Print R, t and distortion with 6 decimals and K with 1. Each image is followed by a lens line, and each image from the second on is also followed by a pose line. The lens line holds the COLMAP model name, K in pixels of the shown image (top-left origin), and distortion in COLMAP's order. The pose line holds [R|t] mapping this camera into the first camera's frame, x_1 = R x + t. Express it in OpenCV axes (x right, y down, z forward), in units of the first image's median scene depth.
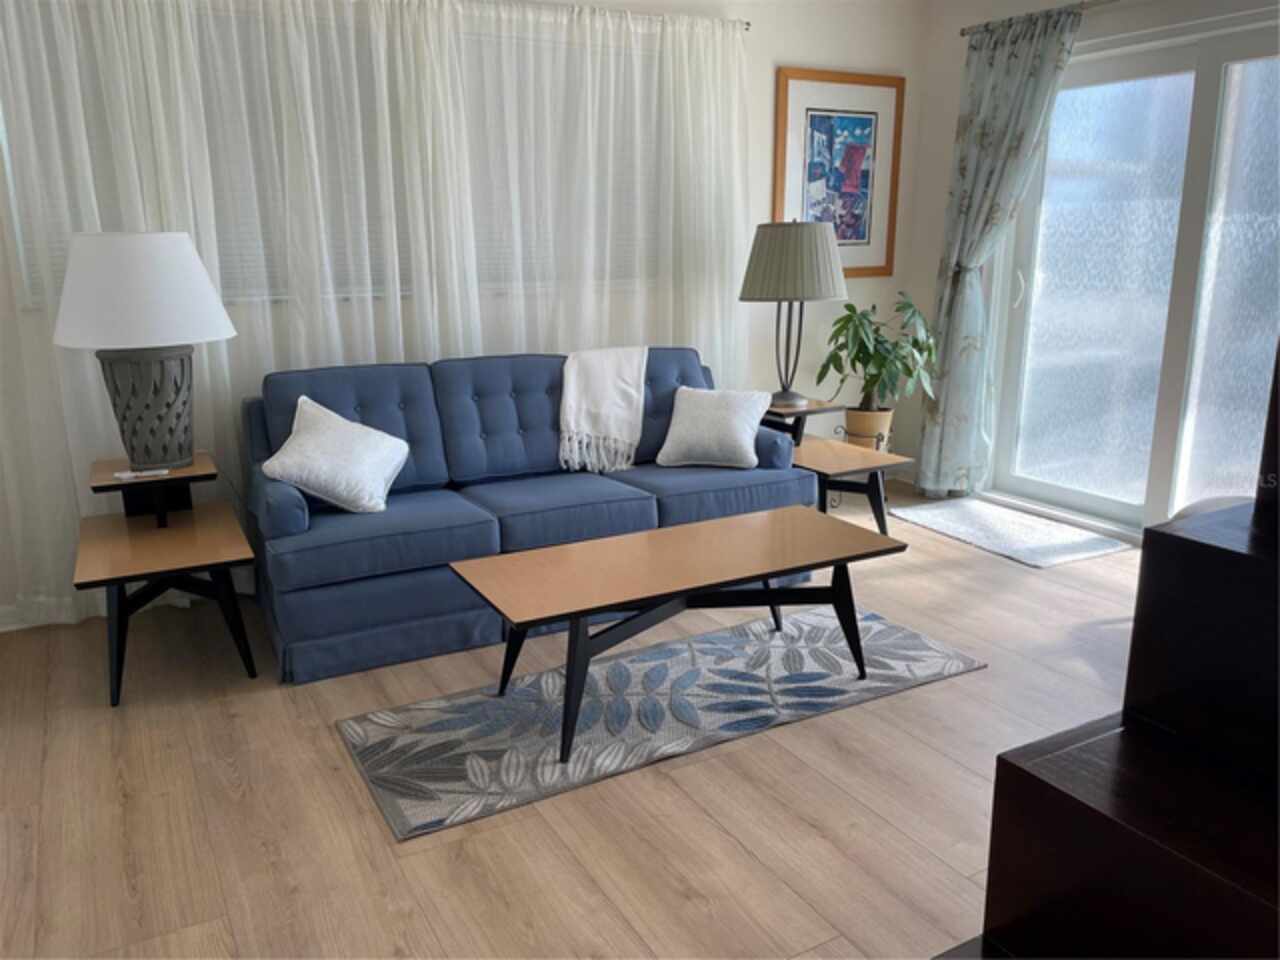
lens RADIAL K [[972.4, 0, 641.7], [0, 972.4, 476.5], [0, 0, 1]] dist [0.085637, -0.106836]
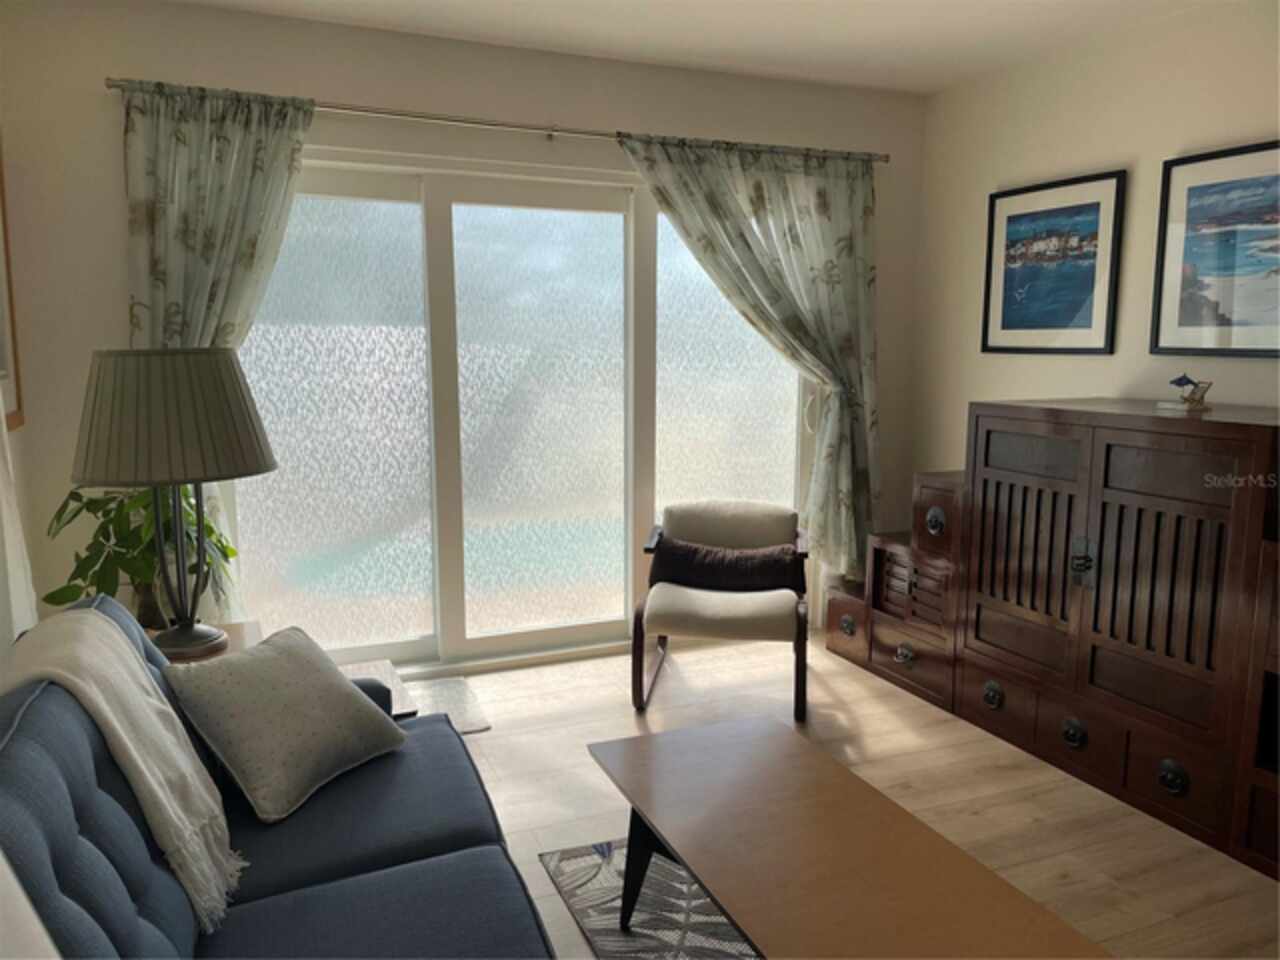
lens RADIAL K [[972.4, 0, 637.8], [0, 972.4, 479.7], [0, 0, 1]] dist [0.085637, -0.106836]
pose [[0.114368, -0.133538, 0.984422, -0.400382], [0.234239, 0.966610, 0.103909, -0.175396], [-0.965428, 0.218707, 0.141829, 0.652432]]
